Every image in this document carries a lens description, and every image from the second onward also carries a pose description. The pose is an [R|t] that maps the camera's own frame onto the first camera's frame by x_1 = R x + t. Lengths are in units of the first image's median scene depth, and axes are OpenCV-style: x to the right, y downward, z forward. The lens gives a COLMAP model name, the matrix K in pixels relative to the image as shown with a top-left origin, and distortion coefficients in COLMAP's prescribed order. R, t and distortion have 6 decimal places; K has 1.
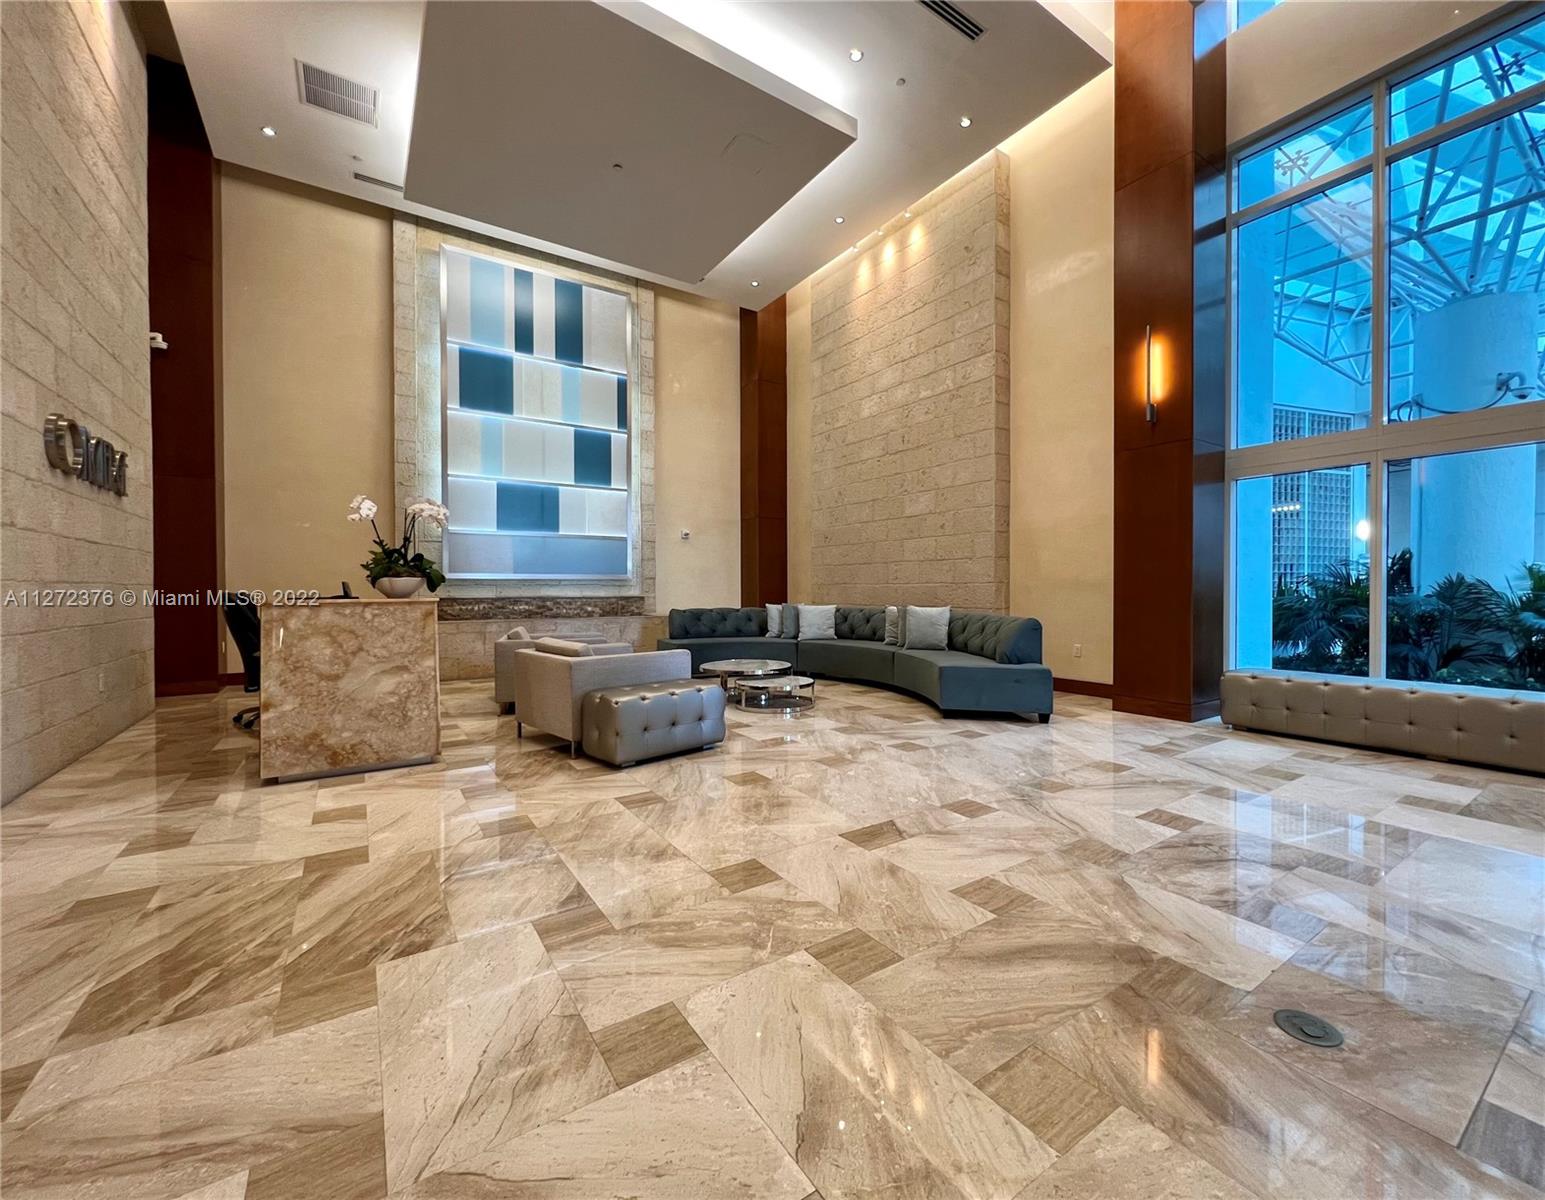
lens RADIAL K [[635.1, 0, 775.2], [0, 635.1, 594.0], [0, 0, 1]] dist [0.000328, -0.000035]
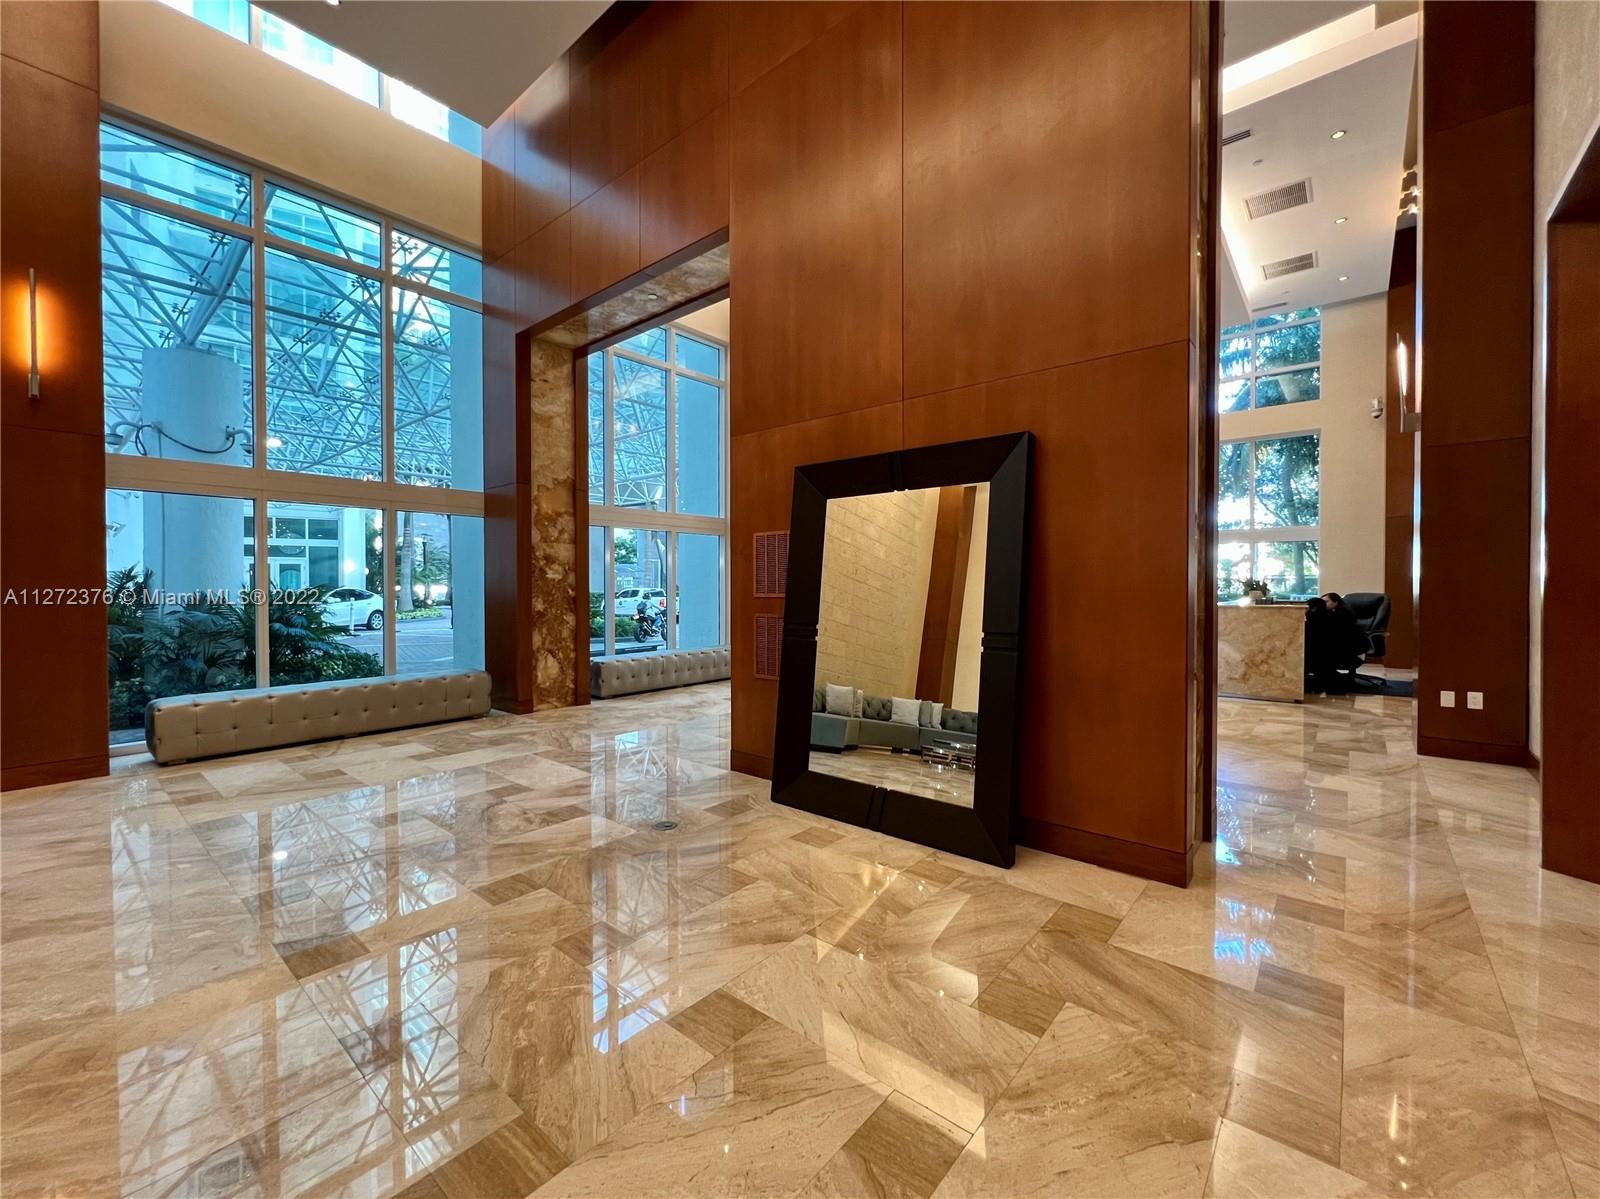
lens RADIAL K [[649.0, 0, 810.3], [0, 649.0, 593.6], [0, 0, 1]] dist [0.002662, -0.000488]
pose [[-0.279609, -0.008834, 0.960073, -0.459265], [0.015480, 0.999786, 0.013708, -0.038595], [-0.959989, 0.018695, -0.279412, 0.374175]]
